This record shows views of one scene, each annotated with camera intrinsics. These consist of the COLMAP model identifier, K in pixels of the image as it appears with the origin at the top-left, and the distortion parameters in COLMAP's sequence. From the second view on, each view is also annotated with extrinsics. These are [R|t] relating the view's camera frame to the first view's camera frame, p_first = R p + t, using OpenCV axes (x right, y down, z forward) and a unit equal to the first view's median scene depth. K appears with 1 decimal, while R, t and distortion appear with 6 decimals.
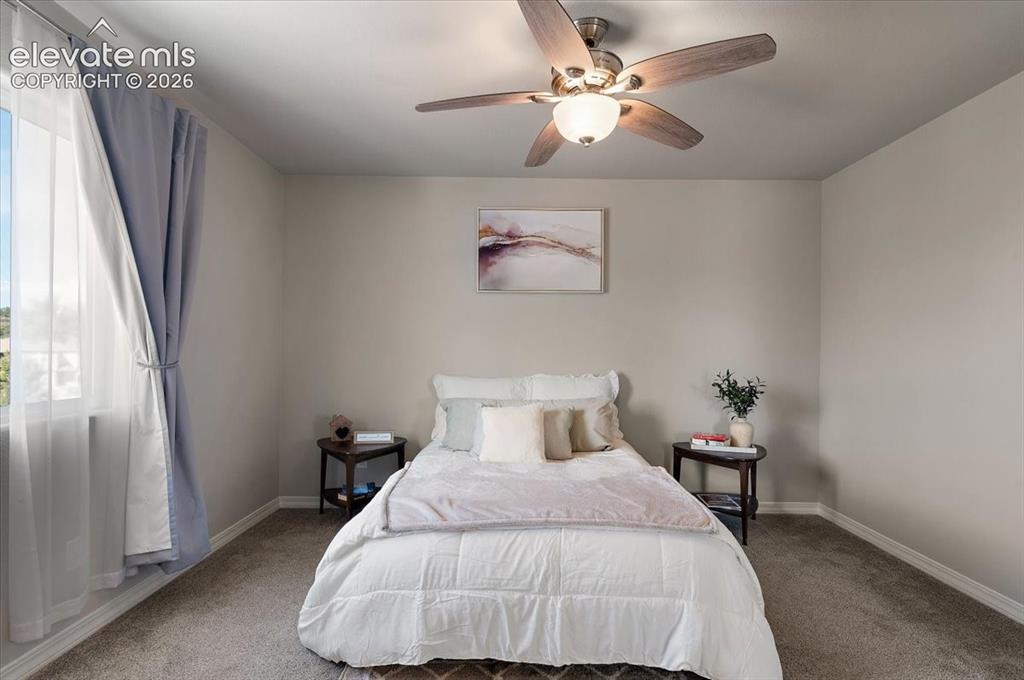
lens RADIAL K [[556.5, 0, 514.0], [0, 556.5, 348.4], [0, 0, 1]] dist [0.004170, -0.000558]
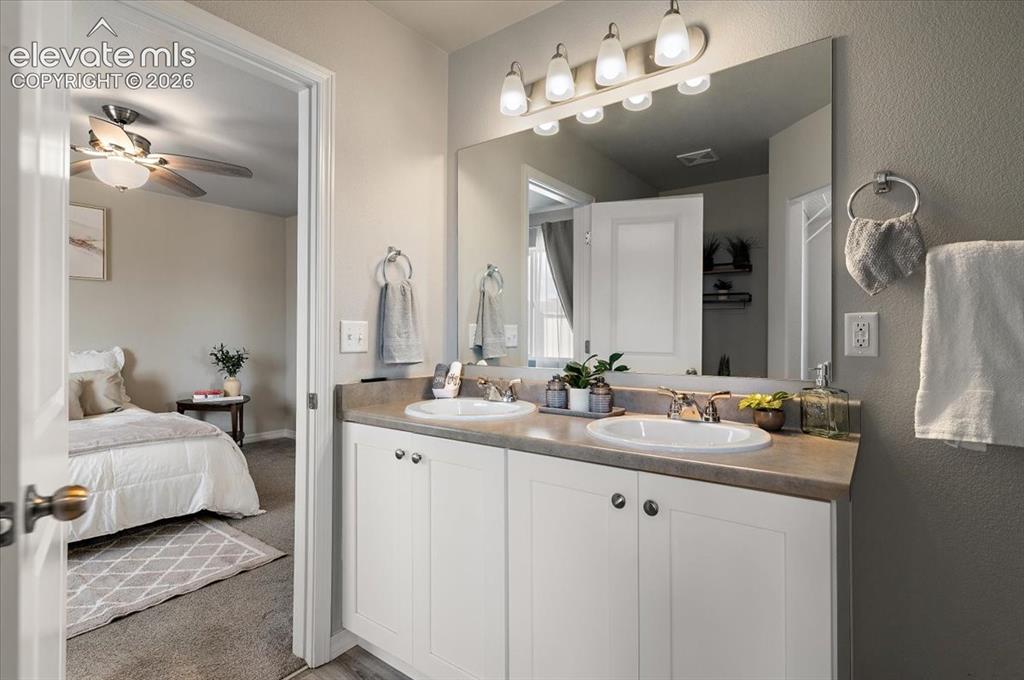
lens RADIAL K [[499.7, 0, 512.0], [0, 499.7, 340.0], [0, 0, 1]] dist [-0.001201, -0.000005]
pose [[0.616073, -0.017703, 0.787490, -0.164071], [-0.004923, 0.999641, 0.026323, -0.007951], [-0.787673, -0.020093, 0.615765, -0.370129]]
